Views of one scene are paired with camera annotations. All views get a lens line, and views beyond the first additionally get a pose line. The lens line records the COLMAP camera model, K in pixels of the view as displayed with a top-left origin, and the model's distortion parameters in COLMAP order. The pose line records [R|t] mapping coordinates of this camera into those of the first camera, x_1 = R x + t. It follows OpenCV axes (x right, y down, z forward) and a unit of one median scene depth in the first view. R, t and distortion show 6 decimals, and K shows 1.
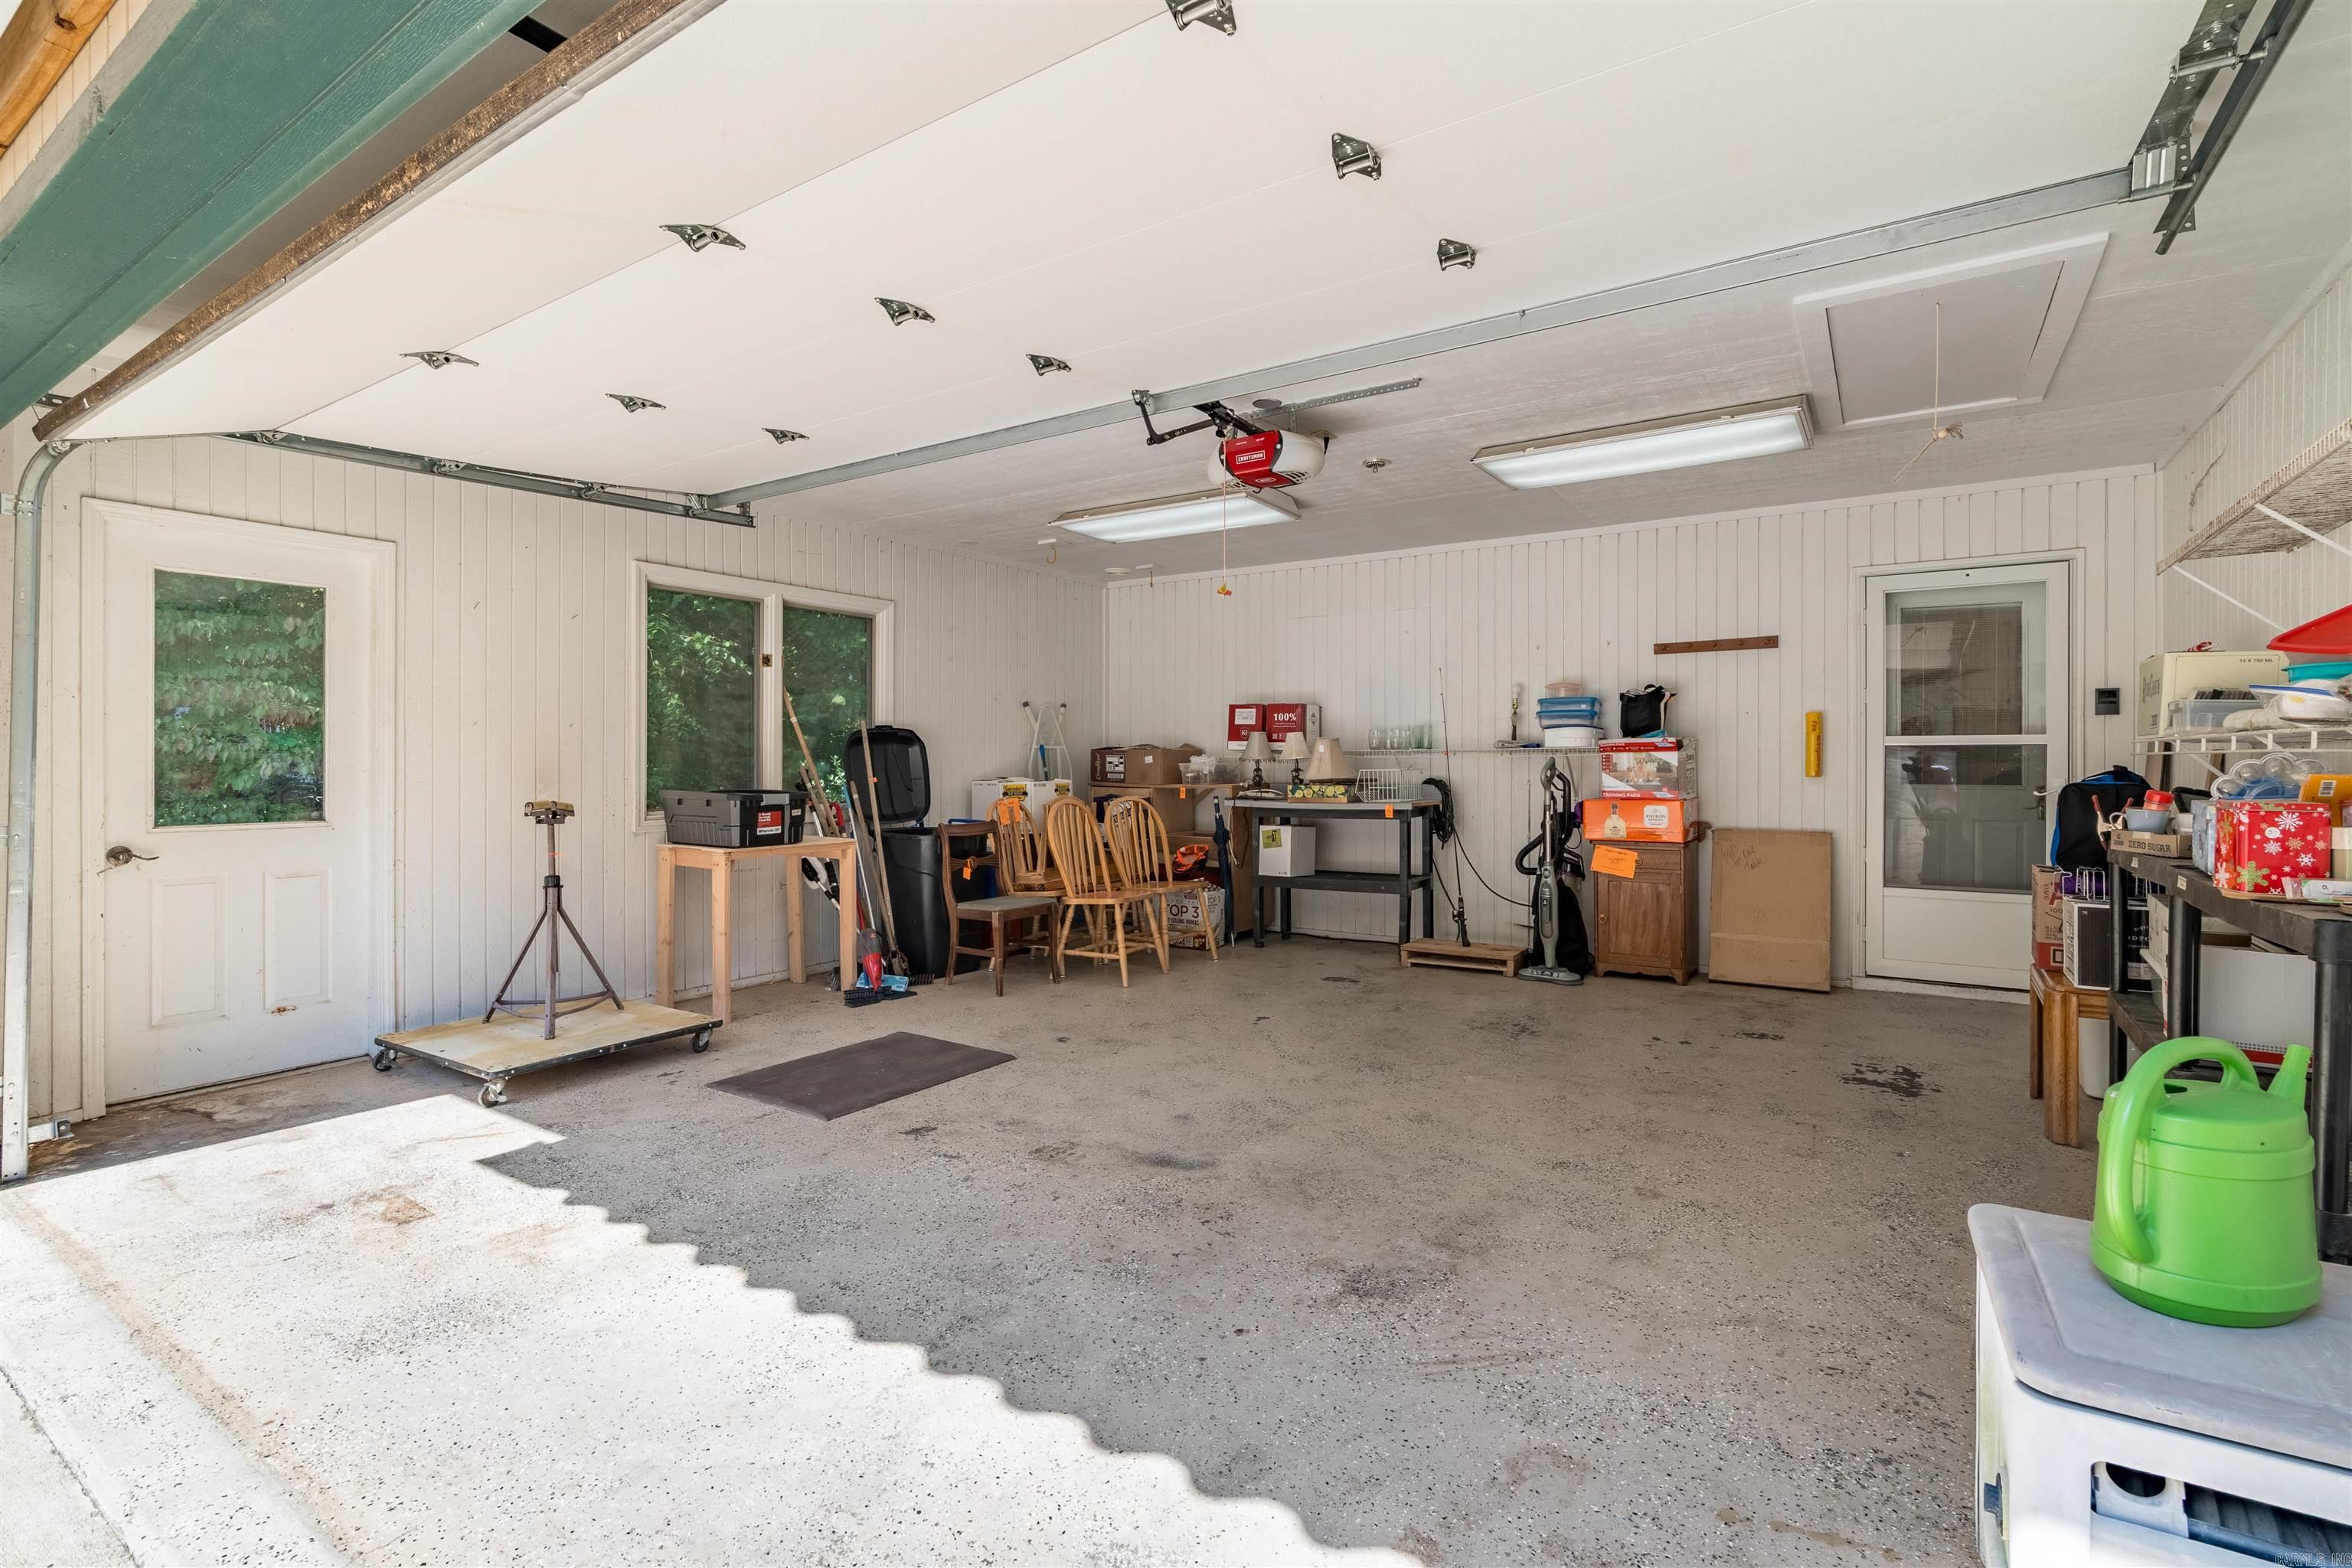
lens RADIAL K [[1094.5, 0, 1184.8], [0, 1094.5, 774.8], [0, 0, 1]] dist [-0.003306, -0.000005]
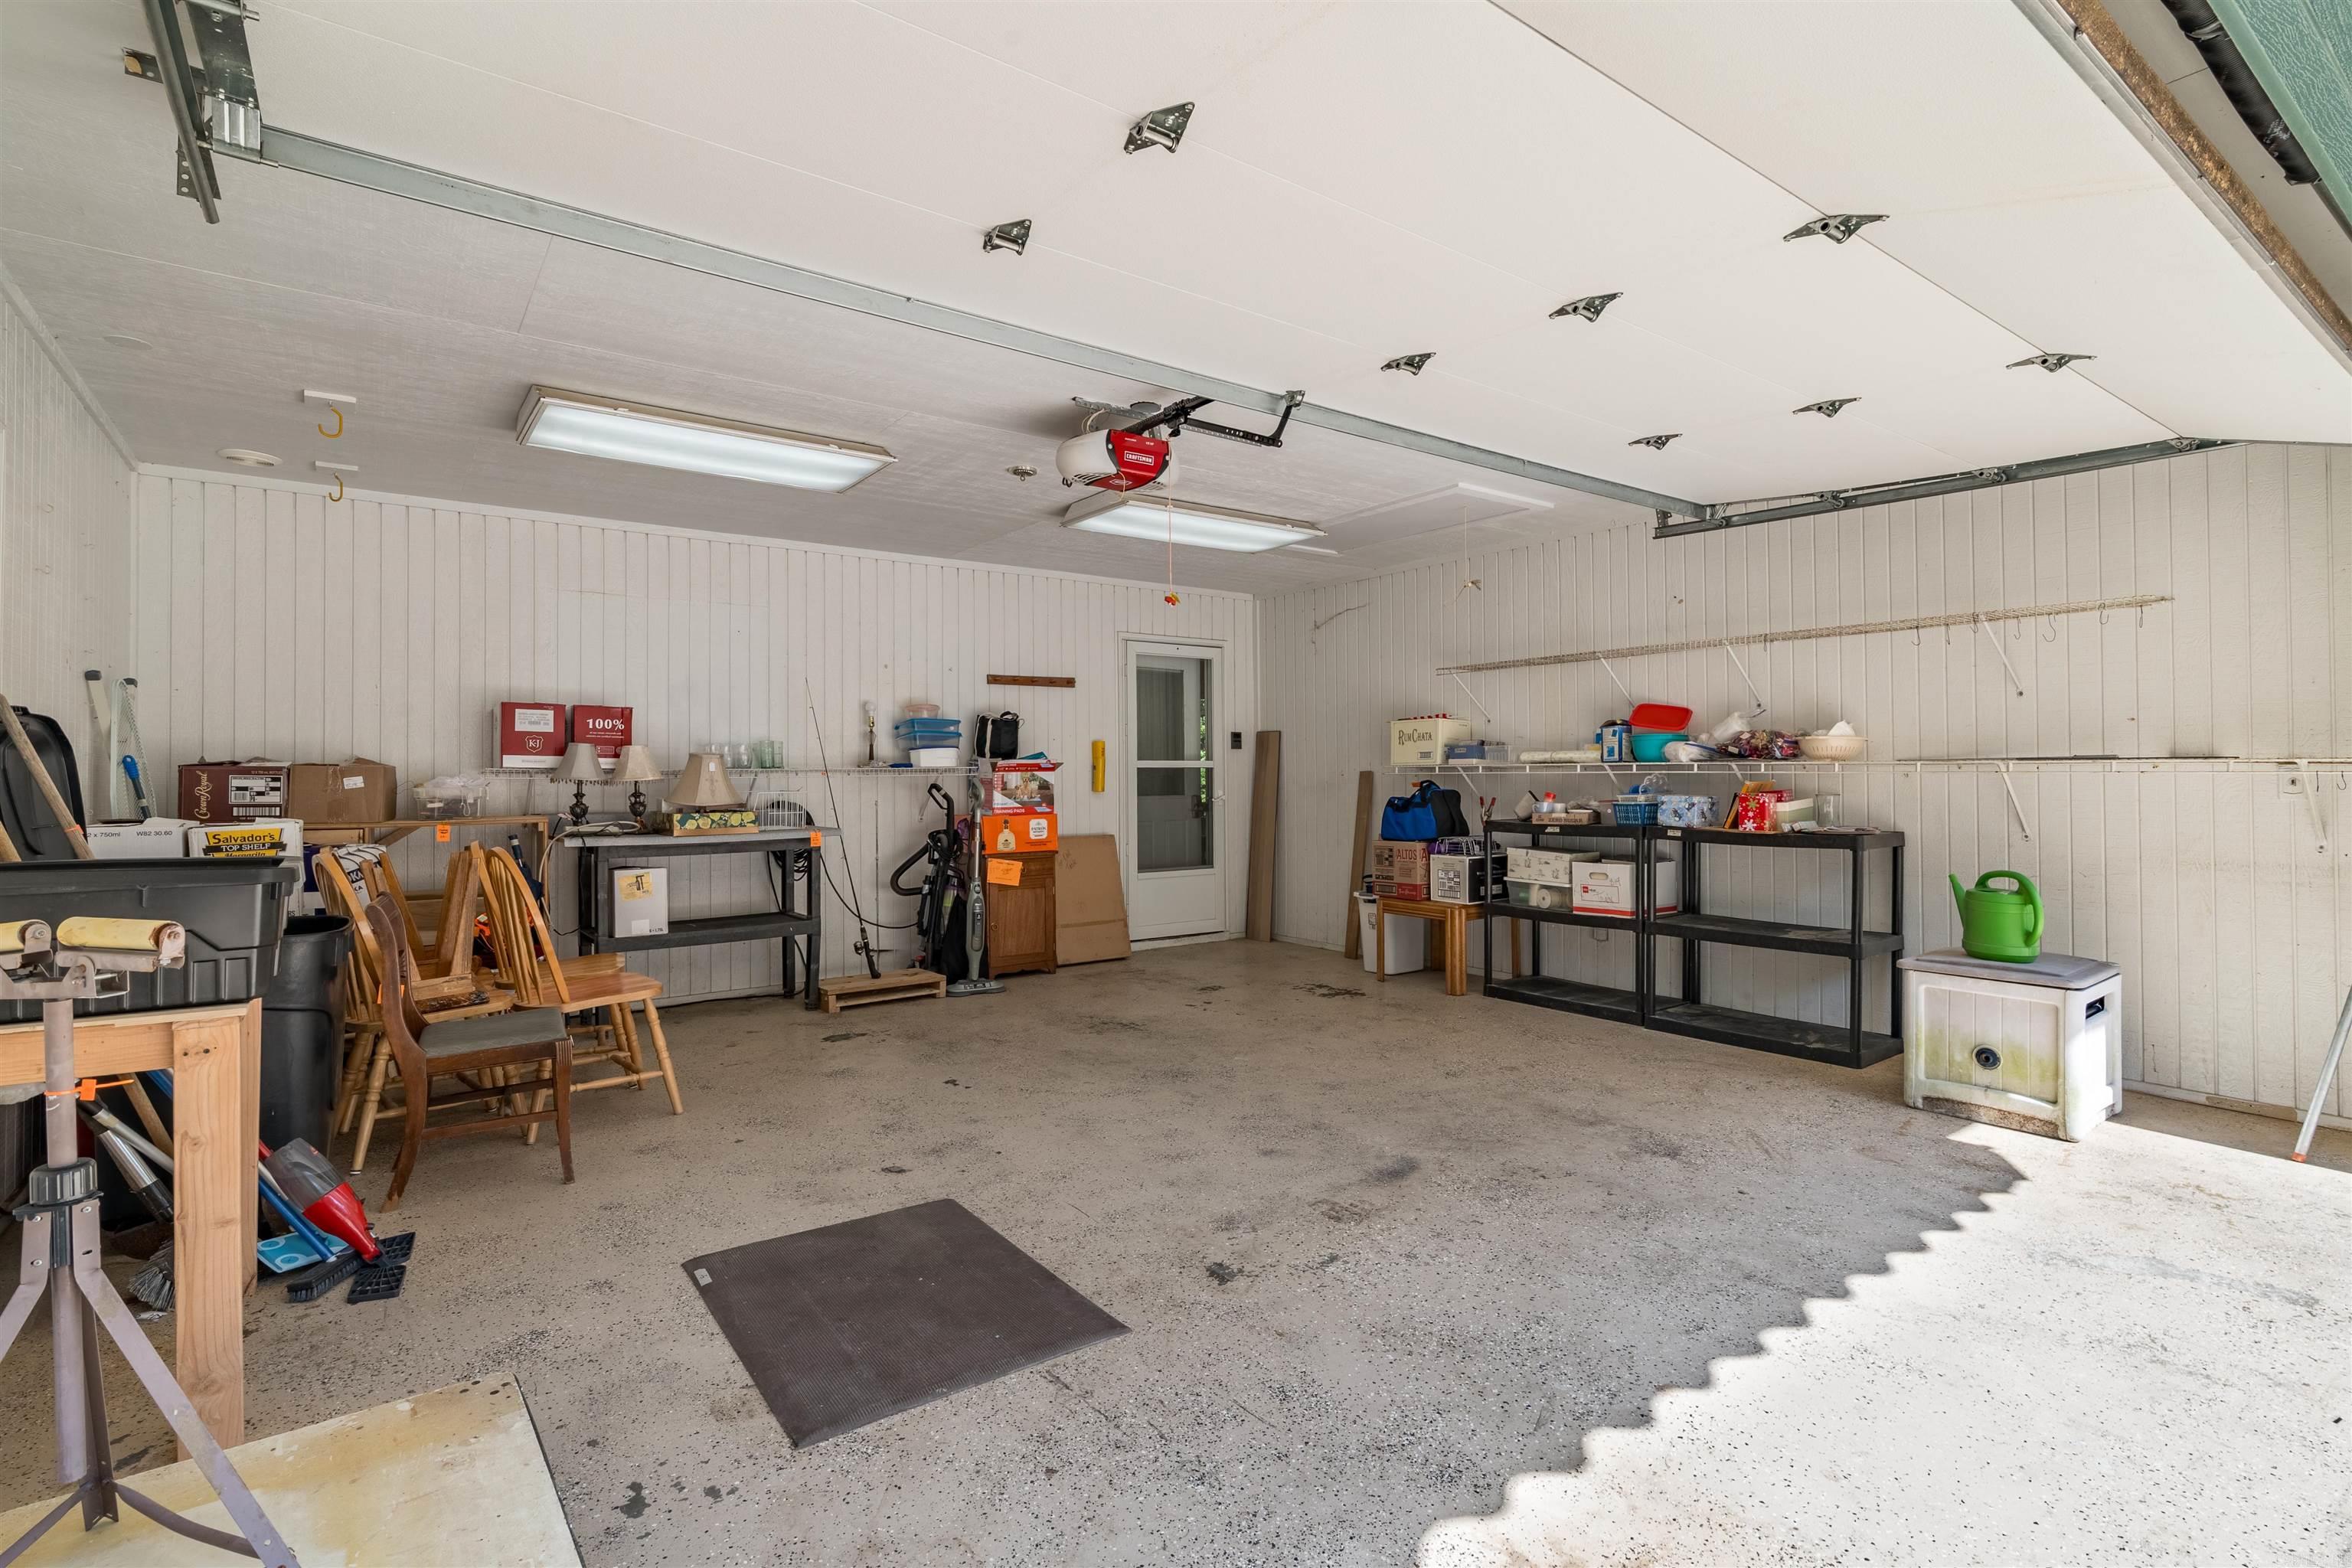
lens RADIAL K [[1094.5, 0, 1184.9], [0, 1094.5, 776.2], [0, 0, 1]] dist [-0.003306, -0.000005]
pose [[0.348143, -0.000802, 0.937441, -0.905513], [0.018187, 0.999817, -0.005899, -0.011042], [-0.937265, 0.019103, 0.348094, 0.716064]]
